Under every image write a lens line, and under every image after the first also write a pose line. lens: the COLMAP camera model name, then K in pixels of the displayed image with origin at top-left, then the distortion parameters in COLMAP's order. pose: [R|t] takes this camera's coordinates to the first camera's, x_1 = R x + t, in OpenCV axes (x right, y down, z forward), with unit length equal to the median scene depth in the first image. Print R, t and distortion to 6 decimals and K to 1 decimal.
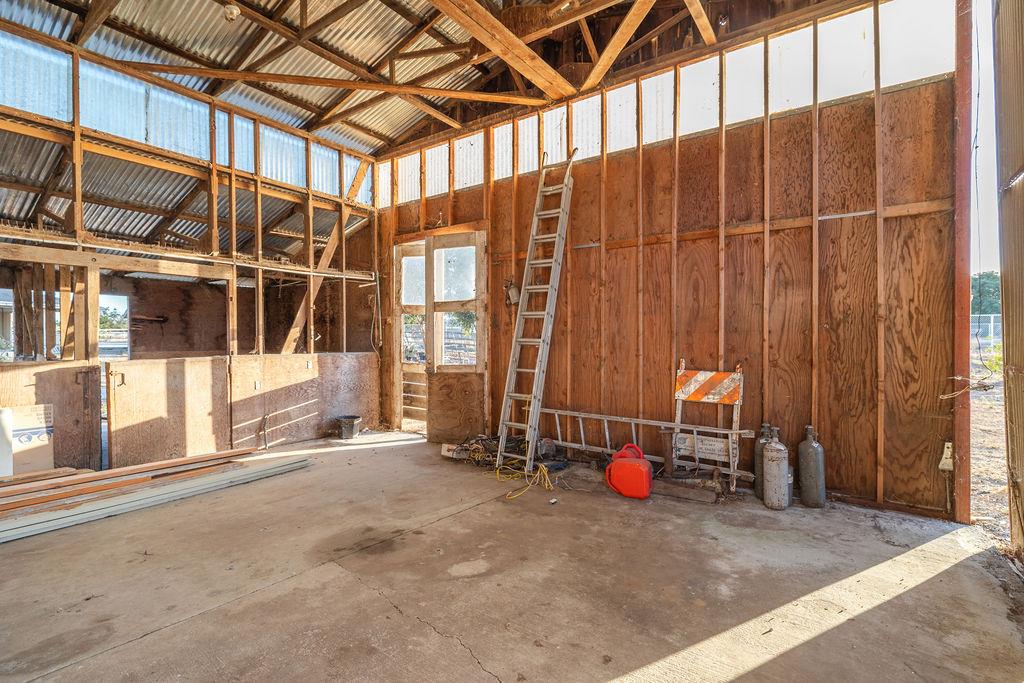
lens RADIAL K [[475.1, 0, 512.0], [0, 475.1, 334.7], [0, 0, 1]] dist [-0.008078, 0.000147]
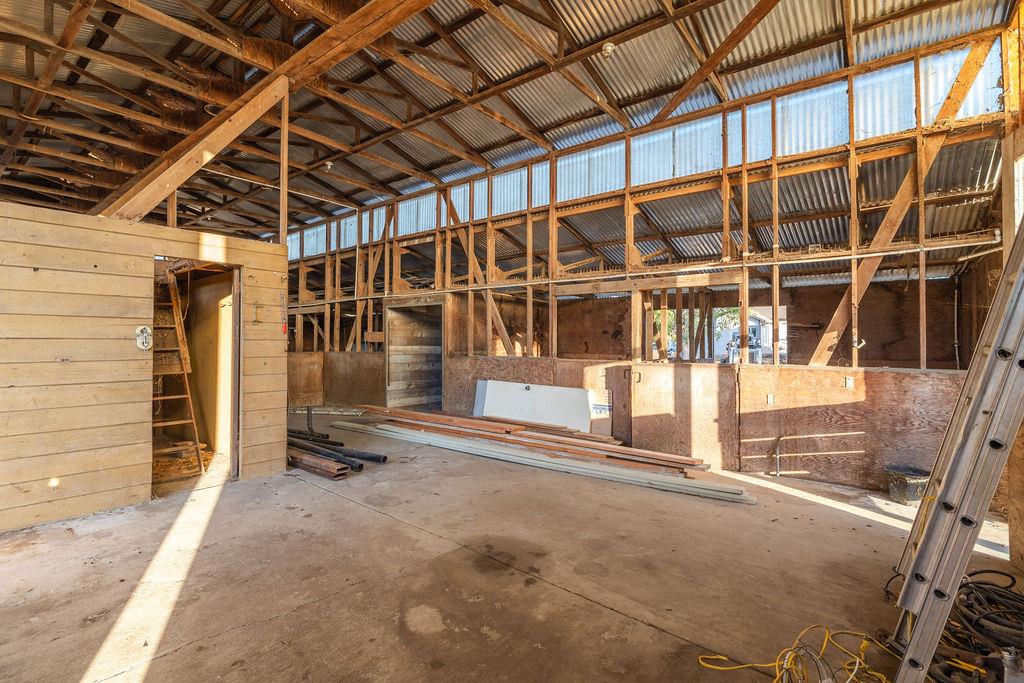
lens RADIAL K [[475.1, 0, 512.0], [0, 475.1, 334.7], [0, 0, 1]] dist [-0.008078, 0.000147]
pose [[-0.036483, -0.018682, -0.999160, 0.433193], [0.001452, 0.999823, -0.018747, 0.004158], [0.999333, -0.002135, -0.036450, 0.687957]]
